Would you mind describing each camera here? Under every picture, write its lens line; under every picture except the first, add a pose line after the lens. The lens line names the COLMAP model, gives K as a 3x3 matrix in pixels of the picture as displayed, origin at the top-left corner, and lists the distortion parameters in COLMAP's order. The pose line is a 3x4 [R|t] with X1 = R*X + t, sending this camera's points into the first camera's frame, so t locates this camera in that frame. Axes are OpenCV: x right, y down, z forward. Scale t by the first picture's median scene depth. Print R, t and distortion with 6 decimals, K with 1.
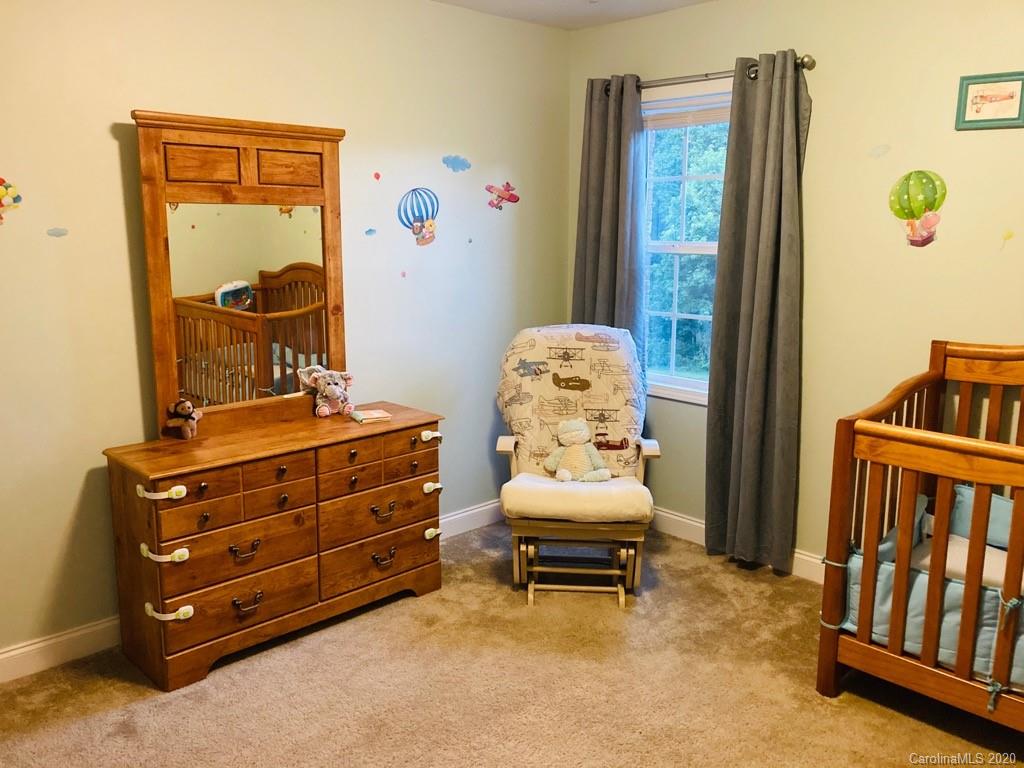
lens RADIAL K [[840.3, 0, 512.0], [0, 840.3, 384.0], [0, 0, 1]] dist [0.057292, -0.063811]
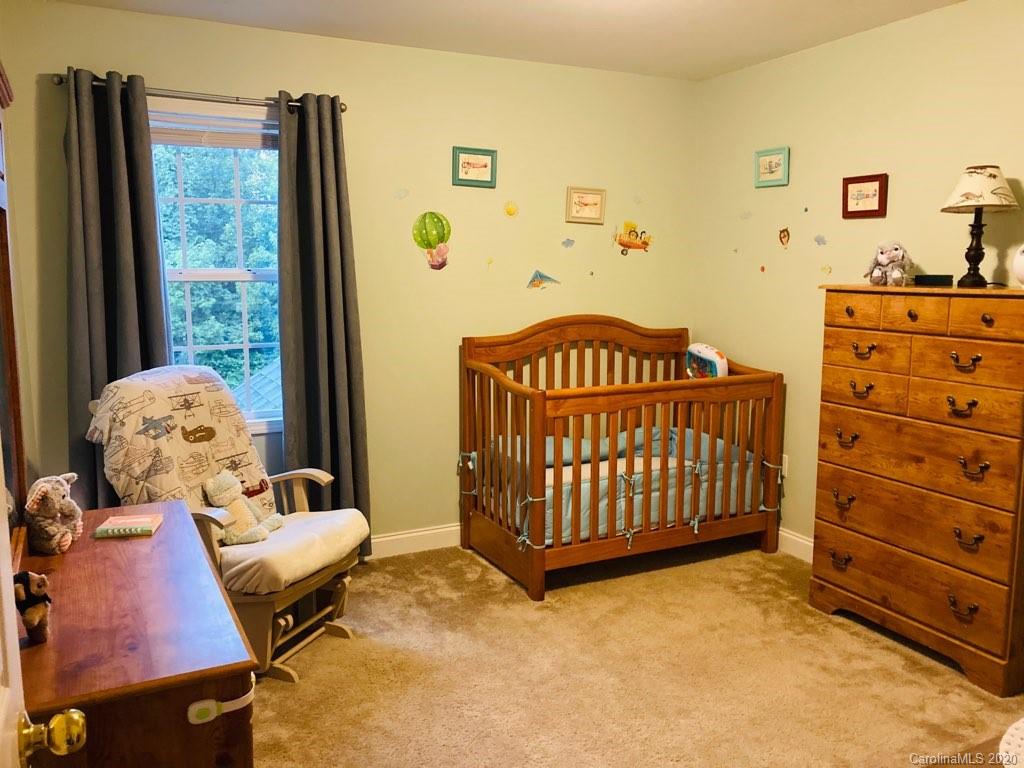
lens RADIAL K [[840.3, 0, 512.0], [0, 840.3, 384.0], [0, 0, 1]] dist [0.057292, -0.063811]
pose [[0.283304, -0.138927, 0.948914, -0.750763], [0.176438, 0.980113, 0.090818, -0.084899], [-0.942661, 0.141695, 0.302181, 0.516602]]
